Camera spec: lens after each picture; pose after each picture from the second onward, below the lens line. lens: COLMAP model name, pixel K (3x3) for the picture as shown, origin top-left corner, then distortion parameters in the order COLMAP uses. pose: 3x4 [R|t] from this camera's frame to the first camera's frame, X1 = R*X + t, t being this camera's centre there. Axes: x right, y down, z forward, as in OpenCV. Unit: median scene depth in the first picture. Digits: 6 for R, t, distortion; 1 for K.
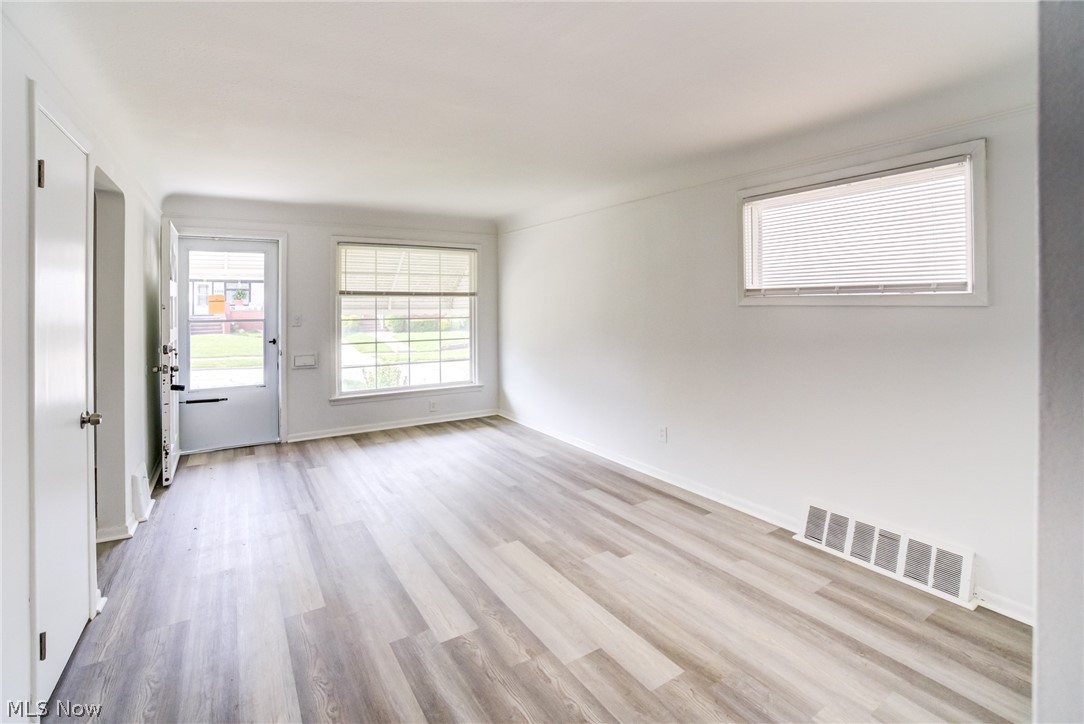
lens RADIAL K [[501.9, 0, 532.7], [0, 501.9, 303.6], [0, 0, 1]] dist [-0.038714, 0.001540]
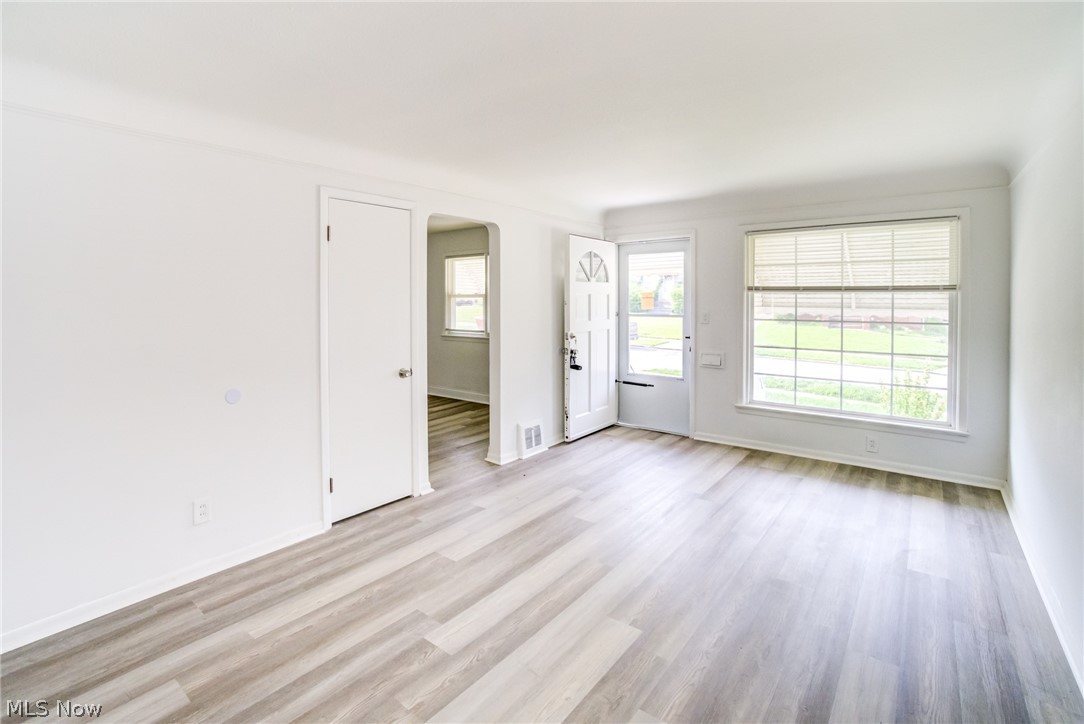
lens RADIAL K [[501.9, 0, 532.7], [0, 501.9, 303.6], [0, 0, 1]] dist [-0.038714, 0.001540]
pose [[0.337876, 0.014566, -0.941078, 0.337166], [-0.003419, 0.999893, 0.014249, -0.006694], [0.941184, -0.001597, 0.337890, 0.350335]]
